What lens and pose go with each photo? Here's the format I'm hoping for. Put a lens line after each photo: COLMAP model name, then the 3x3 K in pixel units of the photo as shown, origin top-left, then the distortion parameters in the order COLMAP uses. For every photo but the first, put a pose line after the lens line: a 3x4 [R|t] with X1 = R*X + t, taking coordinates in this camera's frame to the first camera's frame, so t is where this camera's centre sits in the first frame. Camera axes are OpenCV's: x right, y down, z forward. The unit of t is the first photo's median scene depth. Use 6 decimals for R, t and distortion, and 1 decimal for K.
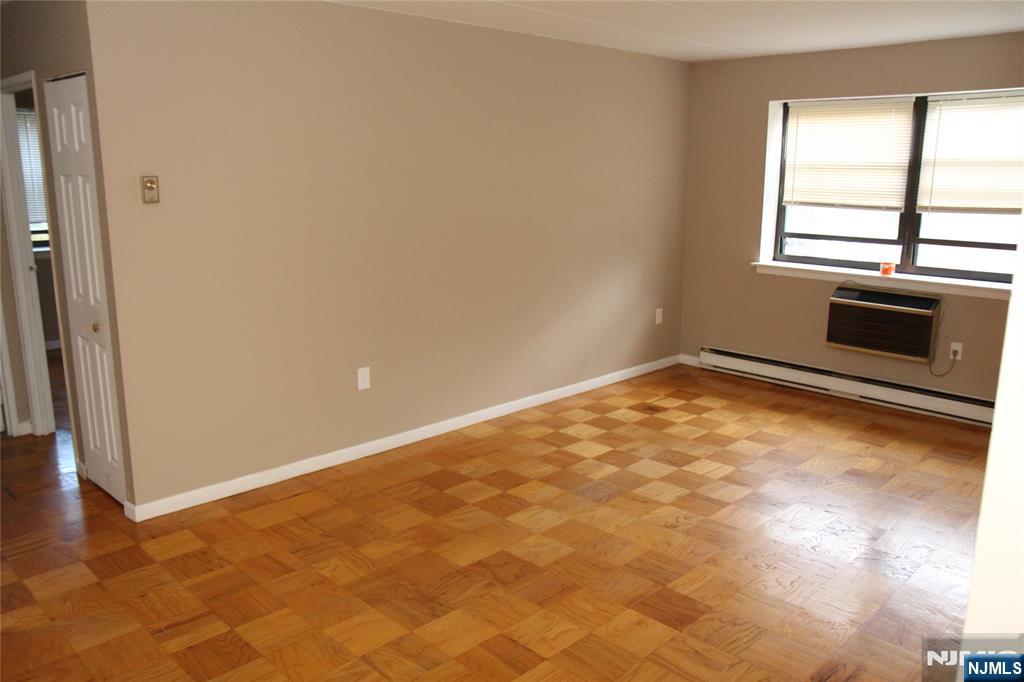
lens RADIAL K [[807.1, 0, 511.1], [0, 807.1, 321.0], [0, 0, 1]] dist [-0.007495, -0.004239]
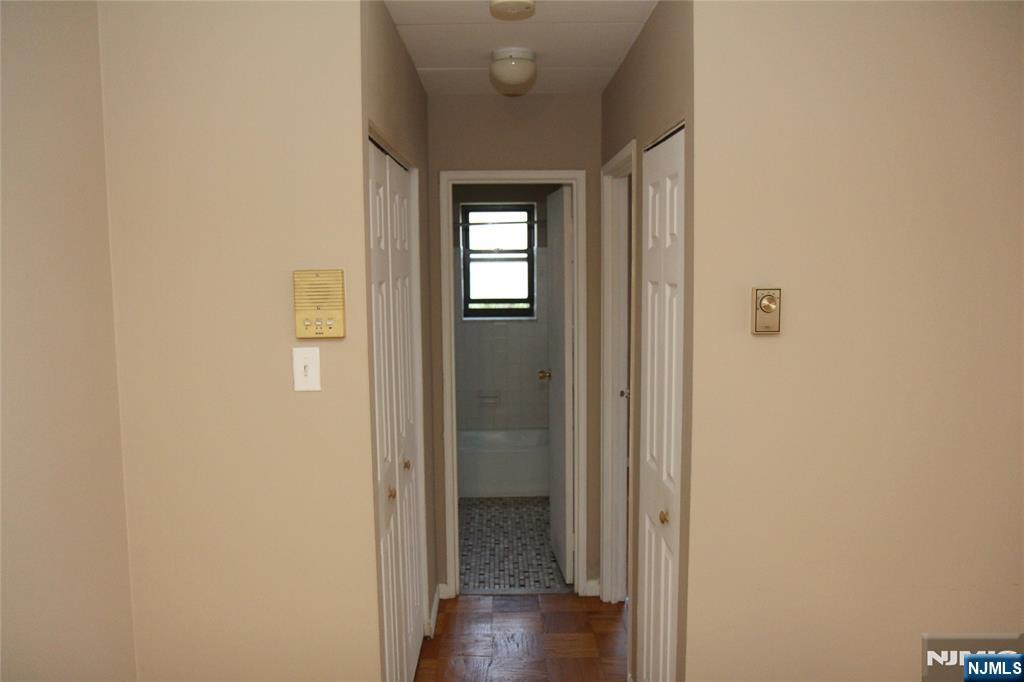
lens RADIAL K [[780.9, 0, 512.0], [0, 780.9, 341.0], [0, 0, 1]] dist [-0.112991, 0.102719]
pose [[0.726083, 0.065069, -0.684522, -0.189207], [-0.125444, 0.991341, -0.038825, -0.091974], [0.676068, 0.114059, 0.727958, 0.449385]]
